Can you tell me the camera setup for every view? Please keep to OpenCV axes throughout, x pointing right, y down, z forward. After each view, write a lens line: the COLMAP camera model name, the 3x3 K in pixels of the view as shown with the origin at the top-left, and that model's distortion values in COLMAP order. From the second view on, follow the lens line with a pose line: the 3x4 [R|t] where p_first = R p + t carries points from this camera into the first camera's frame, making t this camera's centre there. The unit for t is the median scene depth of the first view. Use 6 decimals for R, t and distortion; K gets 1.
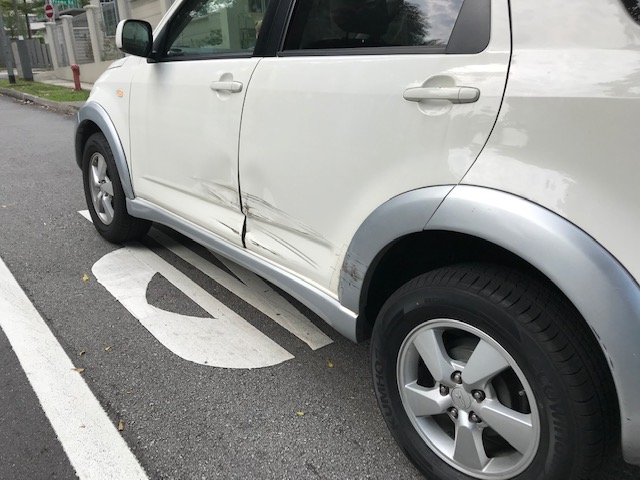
lens RADIAL K [[515.1, 0, 308.4], [0, 515.1, 238.9], [0, 0, 1]] dist [0.012481, -0.009918]
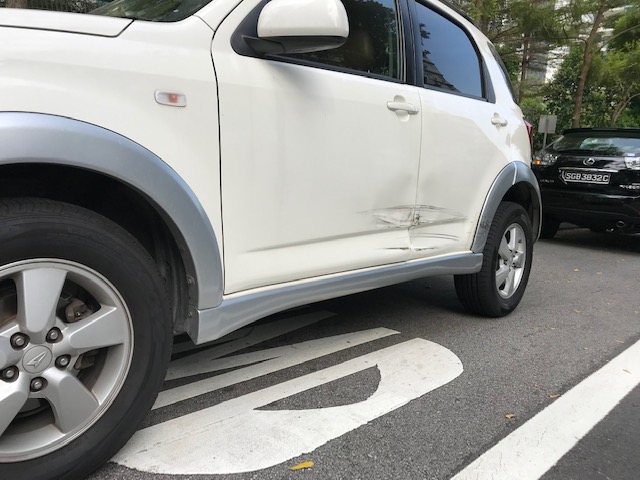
lens RADIAL K [[515.1, 0, 320.0], [0, 515.1, 245.1], [0, 0, 1]] dist [0.012481, -0.009918]
pose [[-0.116090, -0.183224, 0.976193, -1.158000], [0.279342, 0.937144, 0.209115, -0.291107], [-0.953148, 0.296967, -0.057611, 1.259924]]
